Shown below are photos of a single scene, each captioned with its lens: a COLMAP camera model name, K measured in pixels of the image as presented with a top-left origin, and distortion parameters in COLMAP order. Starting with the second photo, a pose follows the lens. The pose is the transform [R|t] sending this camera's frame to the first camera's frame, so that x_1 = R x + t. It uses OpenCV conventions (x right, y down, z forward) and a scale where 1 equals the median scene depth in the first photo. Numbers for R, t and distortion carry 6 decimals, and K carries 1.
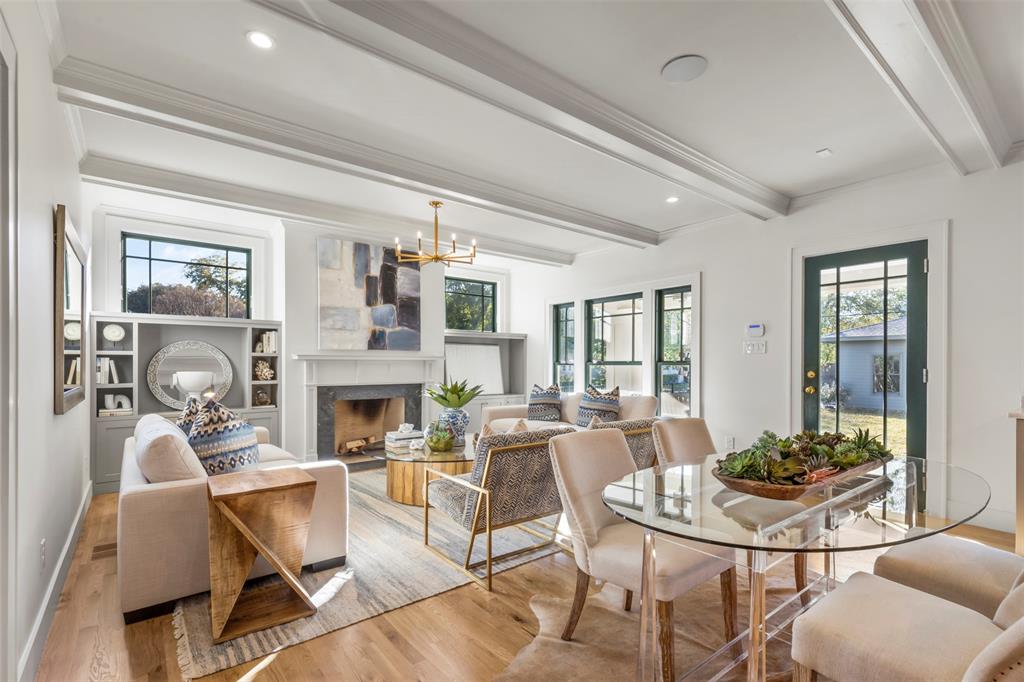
lens RADIAL K [[466.7, 0, 543.9], [0, 466.7, 366.1], [0, 0, 1]] dist [0.008369, -0.001506]
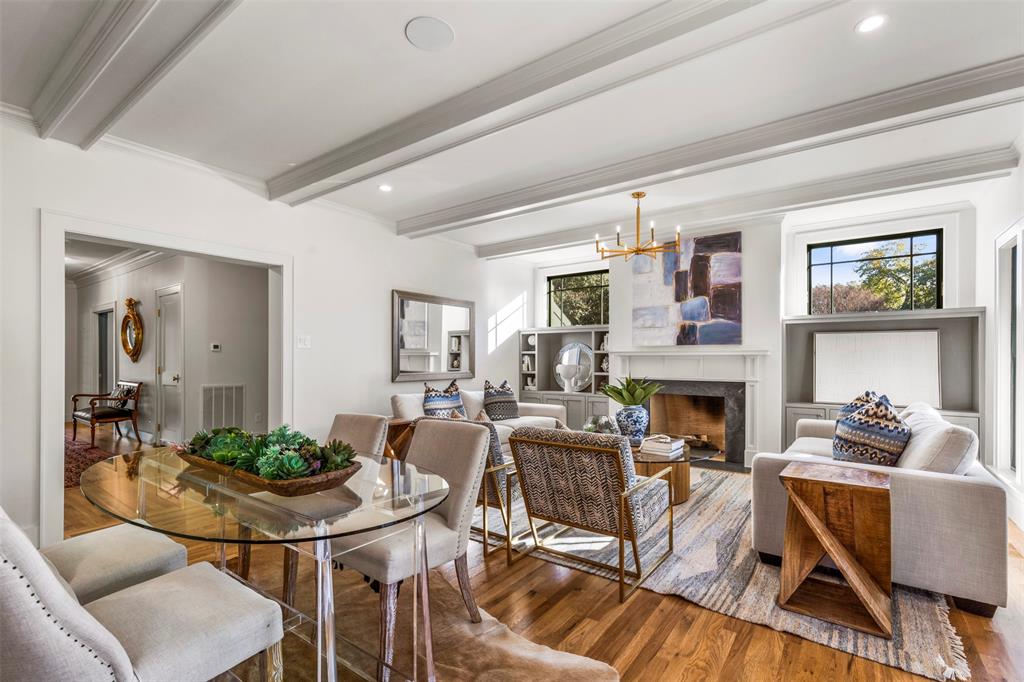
lens RADIAL K [[466.7, 0, 510.0], [0, 466.7, 354.5], [0, 0, 1]] dist [0.008369, -0.001506]
pose [[0.239972, -0.011161, -0.970716, 0.503141], [-0.006402, 0.999894, -0.013079, 0.000404], [0.970759, 0.009353, 0.239875, 0.400788]]
